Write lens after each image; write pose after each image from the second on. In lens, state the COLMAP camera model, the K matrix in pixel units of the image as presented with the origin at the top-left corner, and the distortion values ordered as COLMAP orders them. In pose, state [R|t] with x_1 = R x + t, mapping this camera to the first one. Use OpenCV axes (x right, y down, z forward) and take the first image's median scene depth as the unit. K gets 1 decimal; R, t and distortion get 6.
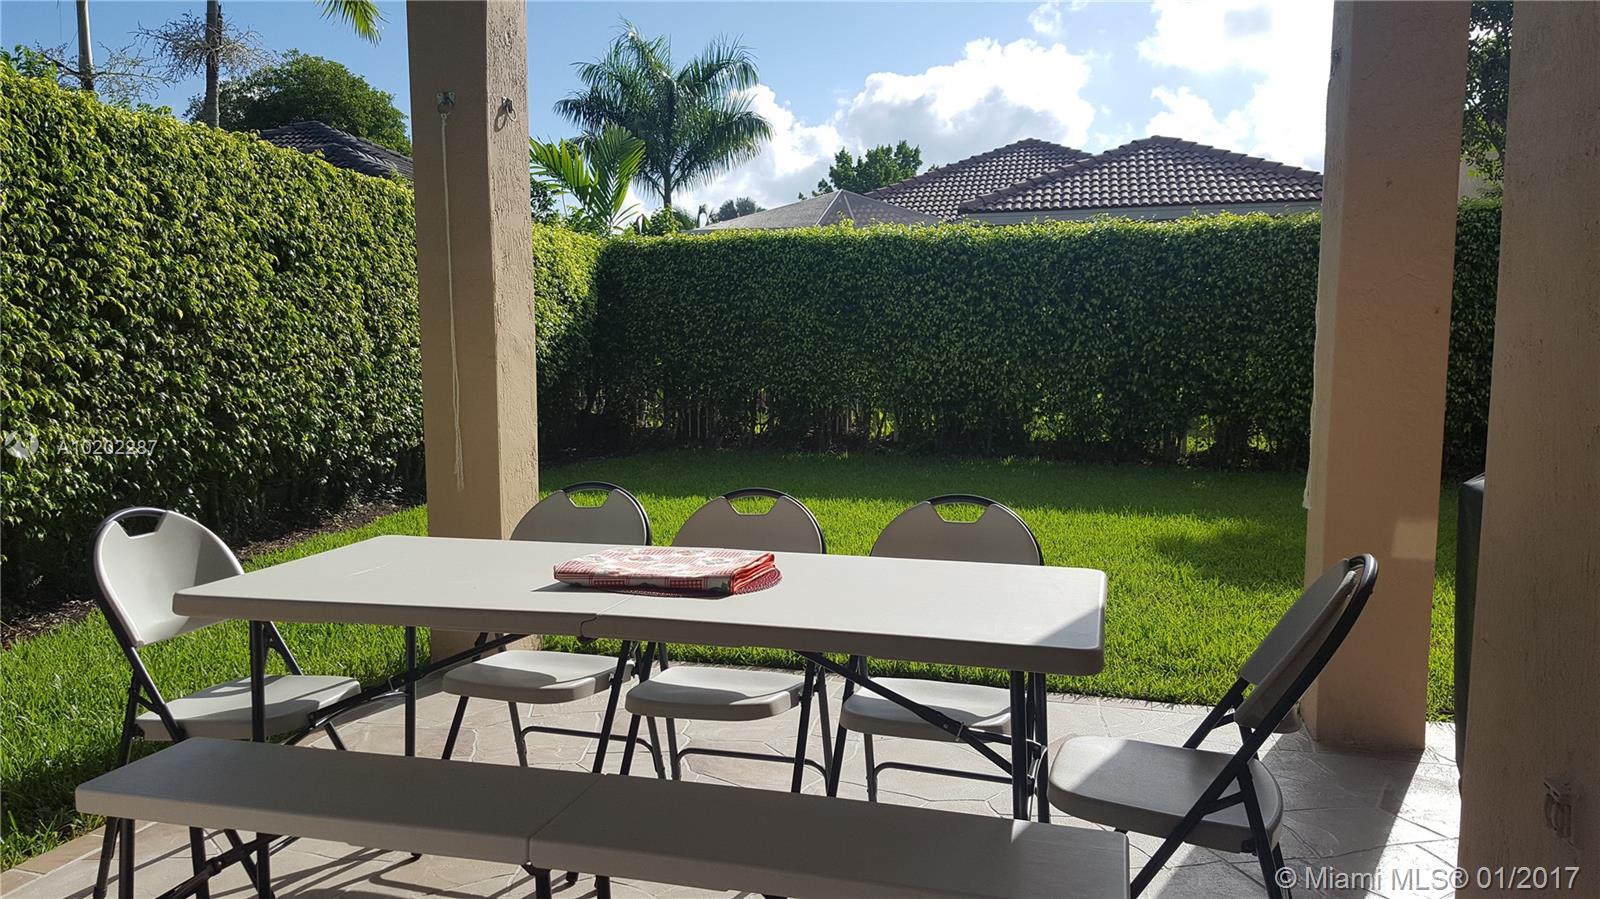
lens RADIAL K [[1192.3, 0, 788.2], [0, 1192.3, 473.3], [0, 0, 1]] dist [0.061763, -0.002983]
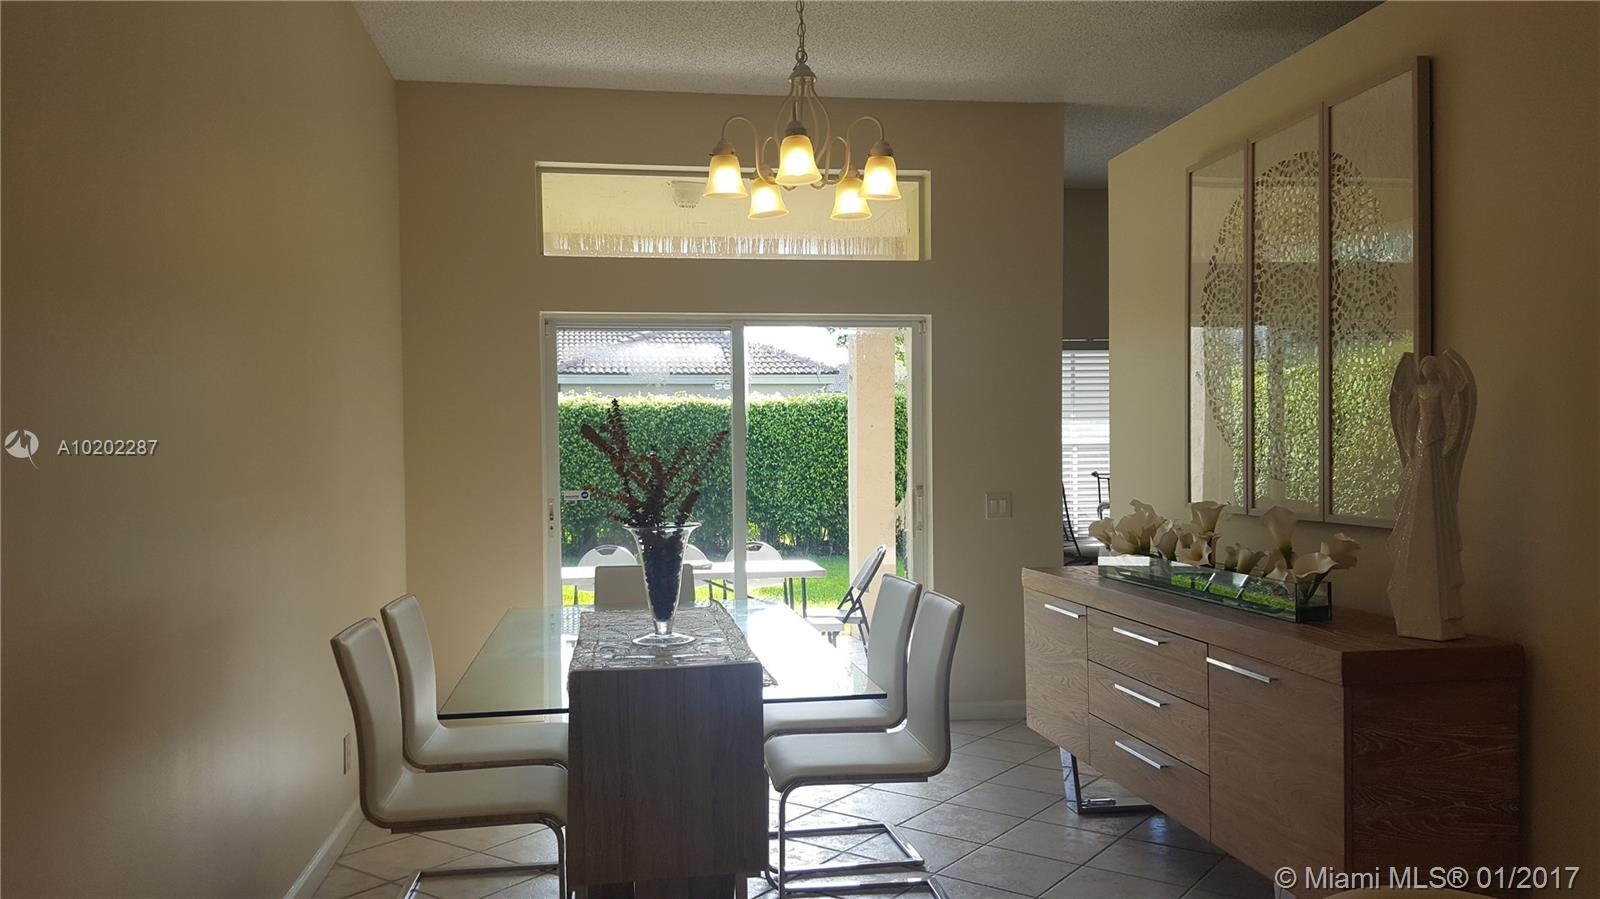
lens RADIAL K [[1192.3, 0, 788.2], [0, 1192.3, 473.3], [0, 0, 1]] dist [0.061763, -0.002983]
pose [[0.911975, -0.008811, 0.410151, -0.247778], [0.051292, 0.994373, -0.092688, 0.033791], [-0.407027, 0.105567, 0.907295, -0.427486]]
